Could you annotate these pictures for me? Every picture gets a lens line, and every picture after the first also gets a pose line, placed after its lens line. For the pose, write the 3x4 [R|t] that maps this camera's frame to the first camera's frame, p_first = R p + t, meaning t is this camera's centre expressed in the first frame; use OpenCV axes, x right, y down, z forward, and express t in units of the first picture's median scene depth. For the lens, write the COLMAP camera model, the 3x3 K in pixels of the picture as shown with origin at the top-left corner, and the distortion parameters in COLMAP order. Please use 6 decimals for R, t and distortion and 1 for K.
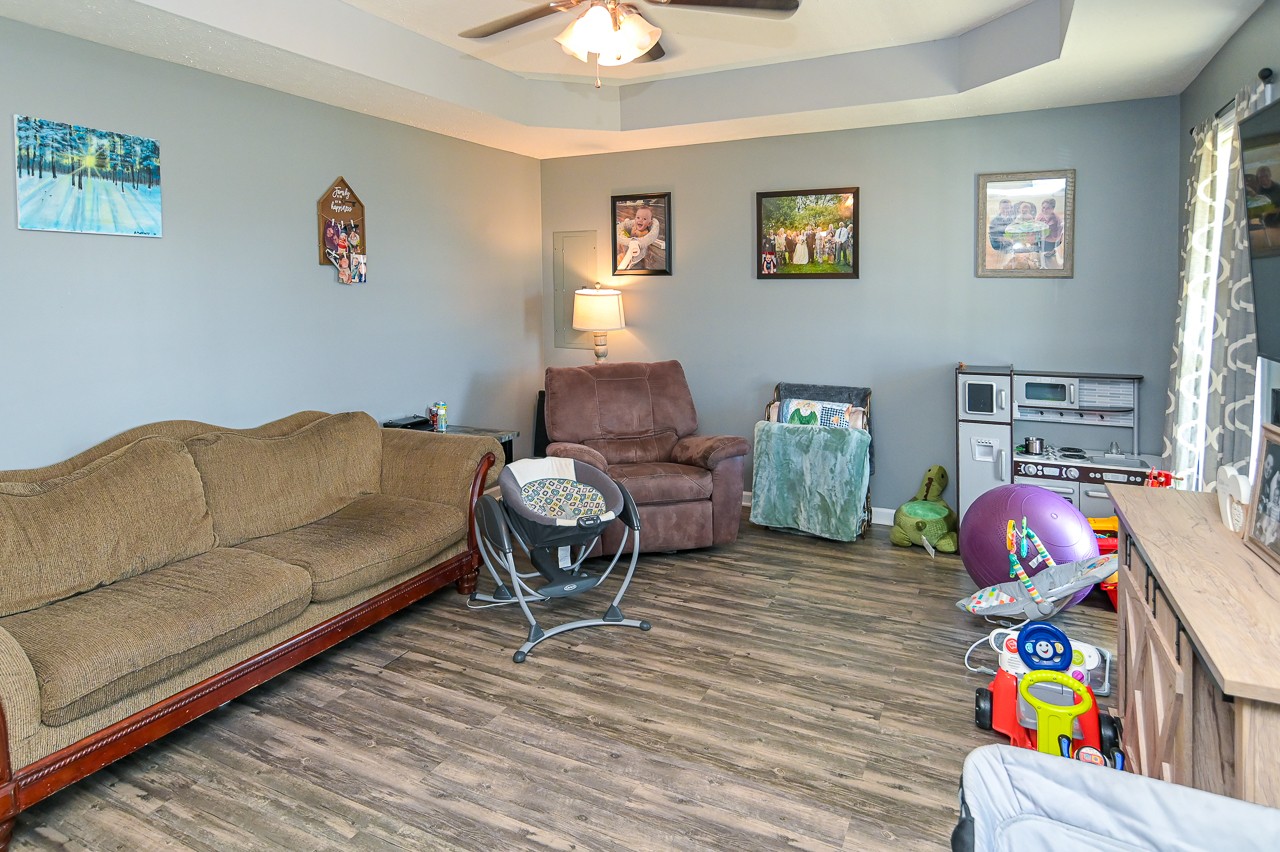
lens RADIAL K [[665.4, 0, 637.6], [0, 665.4, 327.3], [0, 0, 1]] dist [-0.005437, 0.006997]
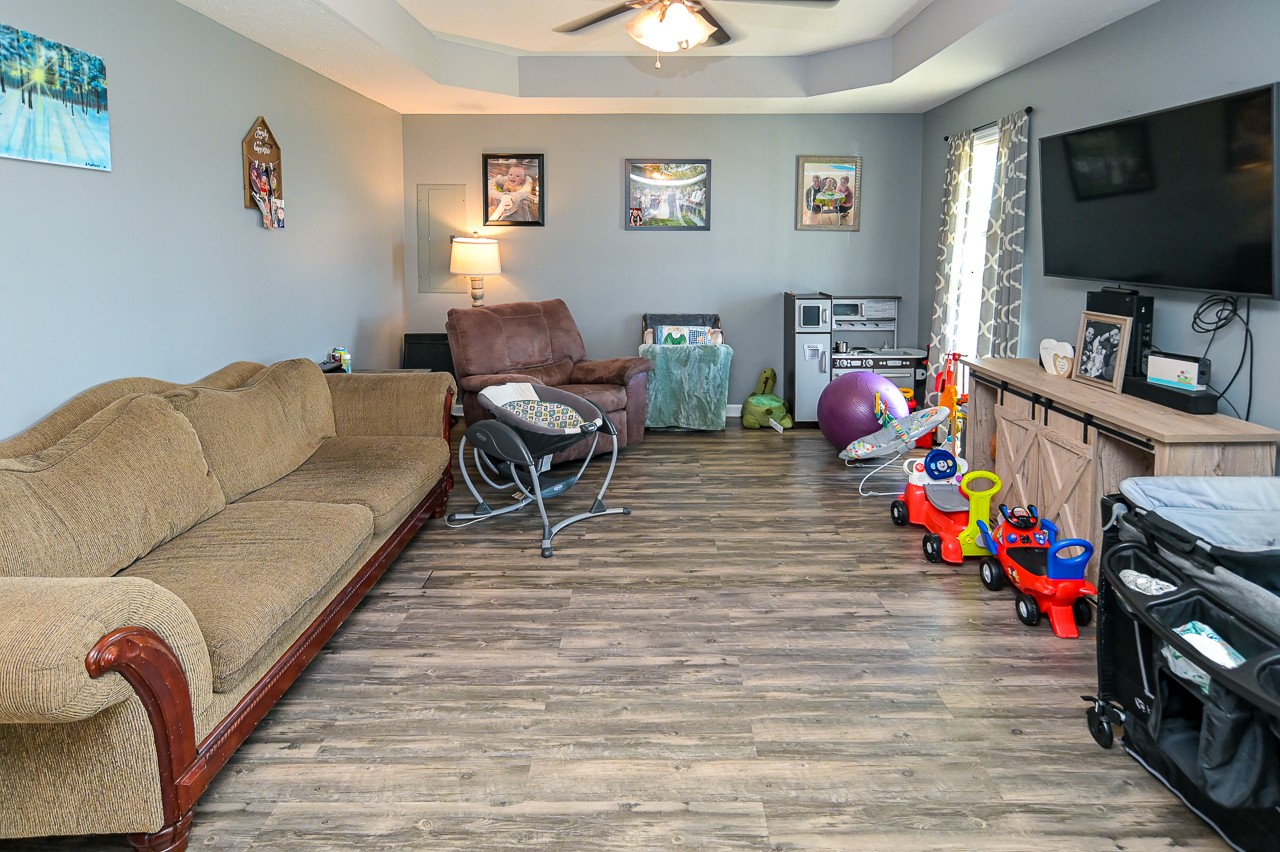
lens RADIAL K [[583.9, 0, 617.7], [0, 583.9, 293.1], [0, 0, 1]] dist [0.002173, 0.001559]
pose [[0.920227, -0.028467, 0.390349, -0.358769], [0.017100, 0.999323, 0.032566, 0.010473], [-0.391012, -0.023293, 0.920091, 0.020583]]
